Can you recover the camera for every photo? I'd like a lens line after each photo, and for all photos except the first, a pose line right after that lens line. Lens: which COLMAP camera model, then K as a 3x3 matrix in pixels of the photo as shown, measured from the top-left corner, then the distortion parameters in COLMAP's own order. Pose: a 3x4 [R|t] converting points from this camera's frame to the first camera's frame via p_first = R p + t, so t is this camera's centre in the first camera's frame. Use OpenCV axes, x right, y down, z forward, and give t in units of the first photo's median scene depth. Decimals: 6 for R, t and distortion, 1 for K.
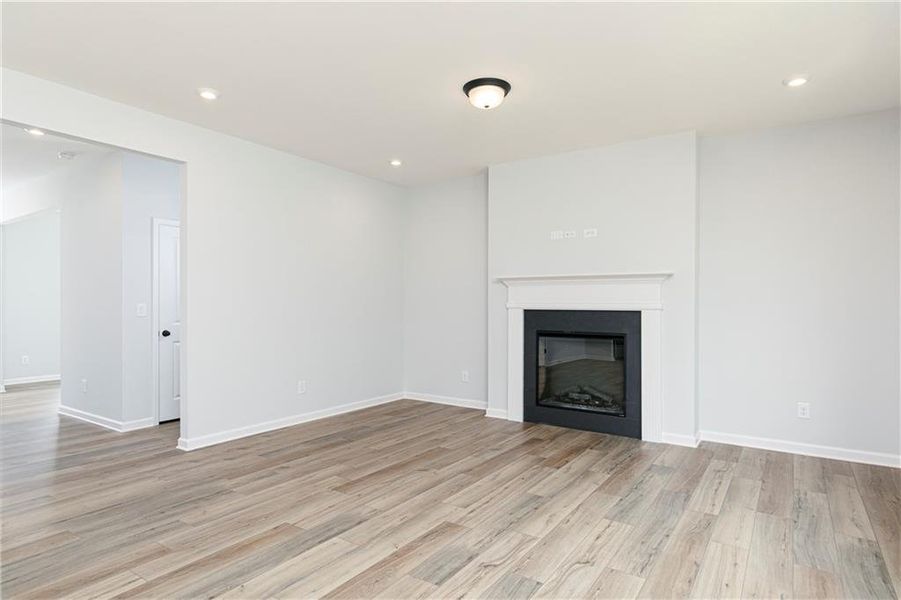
lens RADIAL K [[512.4, 0, 462.1], [0, 512.4, 287.3], [0, 0, 1]] dist [0.014645, -0.003118]
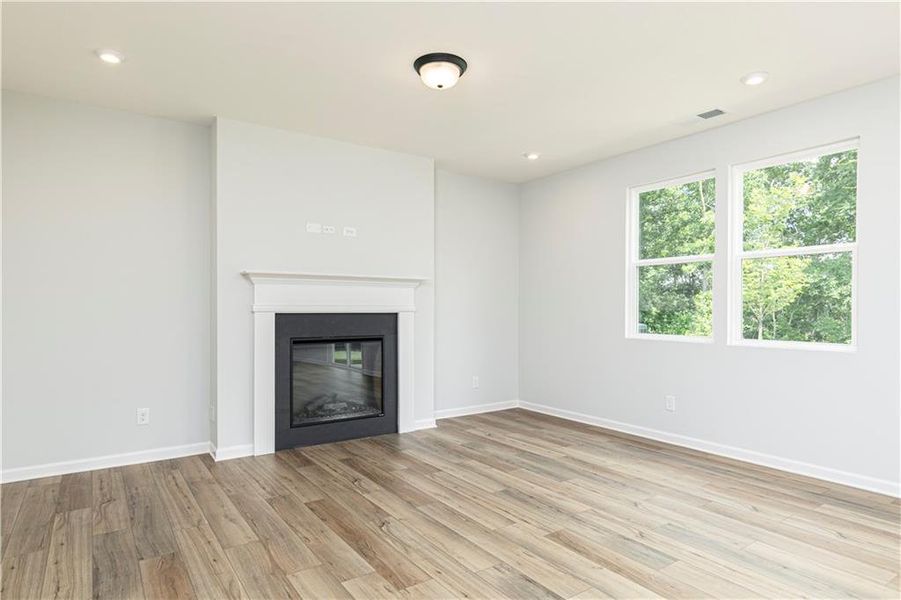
lens RADIAL K [[512.4, 0, 459.8], [0, 512.4, 295.6], [0, 0, 1]] dist [0.014645, -0.003118]
pose [[0.360915, 0.018435, 0.932416, -0.636411], [-0.034036, 0.999399, -0.006585, 0.013129], [-0.931977, -0.029360, 0.361326, 0.524742]]
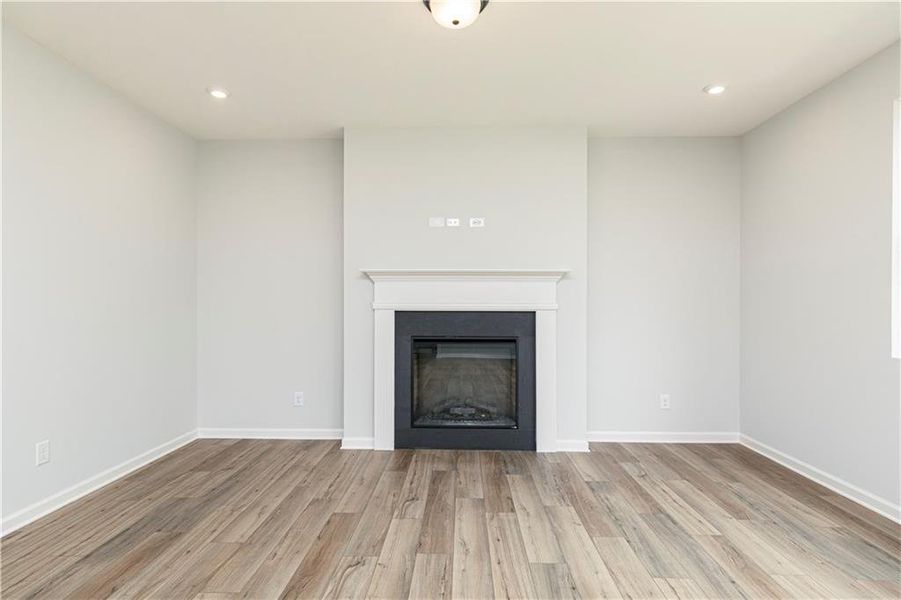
lens RADIAL K [[488.3, 0, 458.5], [0, 488.3, 295.0], [0, 0, 1]] dist [0.002602, -0.001169]
pose [[0.844608, 0.008341, 0.535320, -0.250562], [-0.017217, 0.999785, 0.011587, 0.008648], [-0.535108, -0.019003, 0.844570, 0.354318]]
